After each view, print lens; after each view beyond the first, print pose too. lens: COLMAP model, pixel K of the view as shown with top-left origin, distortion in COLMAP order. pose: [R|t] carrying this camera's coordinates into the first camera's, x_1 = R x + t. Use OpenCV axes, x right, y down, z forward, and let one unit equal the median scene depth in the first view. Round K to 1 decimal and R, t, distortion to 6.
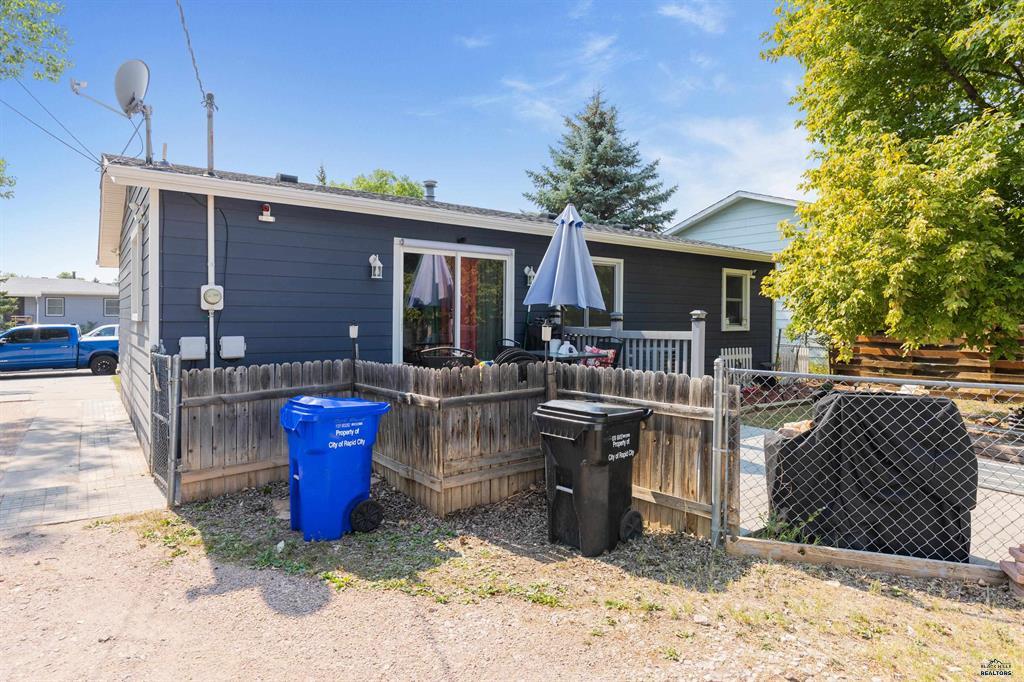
lens RADIAL K [[557.9, 0, 509.1], [0, 557.9, 336.1], [0, 0, 1]] dist [0.000501, 0.000111]
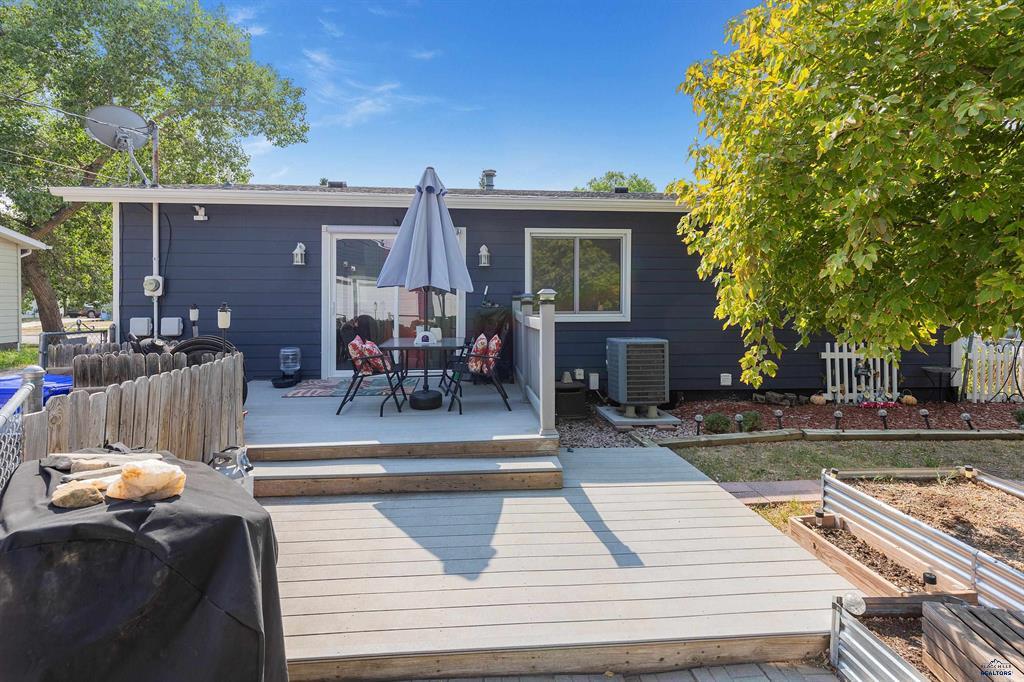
lens RADIAL K [[469.6, 0, 520.0], [0, 469.6, 309.6], [0, 0, 1]] dist [0.021034, 0.000799]
pose [[0.852364, 0.004733, -0.522928, 0.657469], [-0.012357, 0.999862, -0.011092, -0.014087], [0.522803, 0.015917, 0.852305, 0.498504]]
